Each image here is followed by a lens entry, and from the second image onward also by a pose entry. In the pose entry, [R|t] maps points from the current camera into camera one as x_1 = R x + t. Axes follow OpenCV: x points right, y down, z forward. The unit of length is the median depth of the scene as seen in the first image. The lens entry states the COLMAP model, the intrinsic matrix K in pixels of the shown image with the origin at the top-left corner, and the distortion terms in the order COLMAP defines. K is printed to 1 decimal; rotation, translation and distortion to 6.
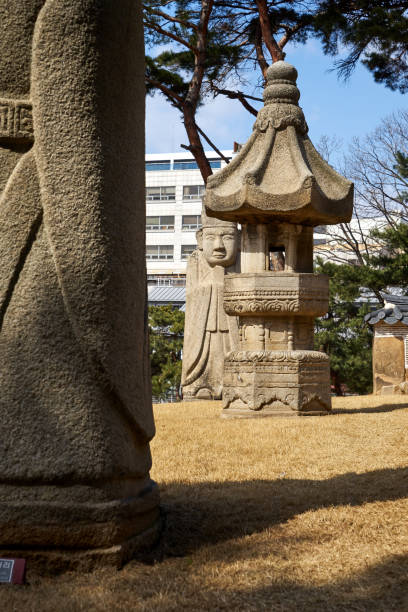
lens RADIAL K [[1316.0, 0, 204.0], [0, 1316.0, 306.0], [0, 0, 1]] dist [0.054693, 0.201633]
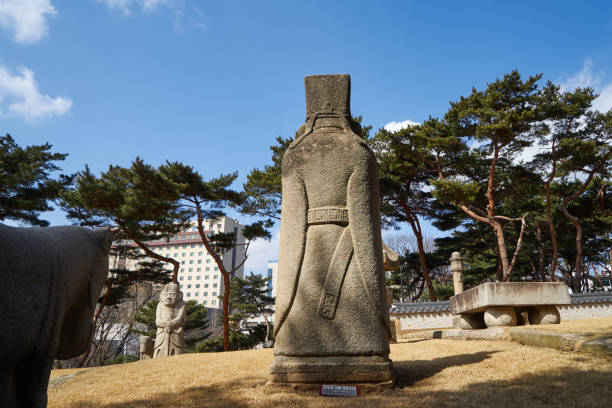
lens RADIAL K [[477.5, 0, 340.4], [0, 477.5, 186.8], [0, 0, 1]] dist [-0.002208, 0.002678]
pose [[0.996224, -0.001617, 0.086804, -0.097469], [0.024030, 0.965902, -0.257792, 0.023412], [-0.083428, 0.258904, 0.962293, 0.016346]]
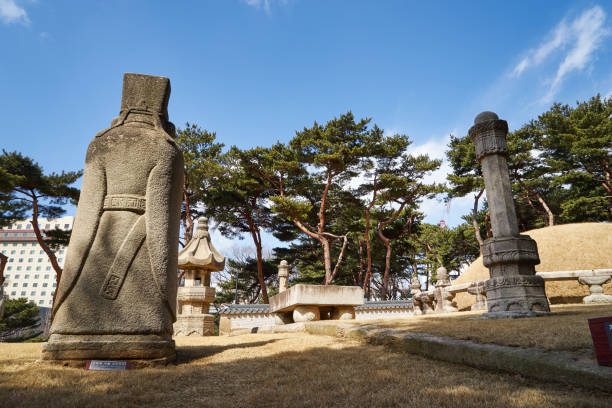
lens RADIAL K [[425.7, 0, 322.1], [0, 425.7, 194.4], [0, 0, 1]] dist [-0.009176, -0.003258]
pose [[0.929456, 0.094335, 0.356668, -0.044189], [0.008813, 0.960804, -0.277088, 0.042463], [-0.368827, 0.260685, 0.892194, 0.006084]]
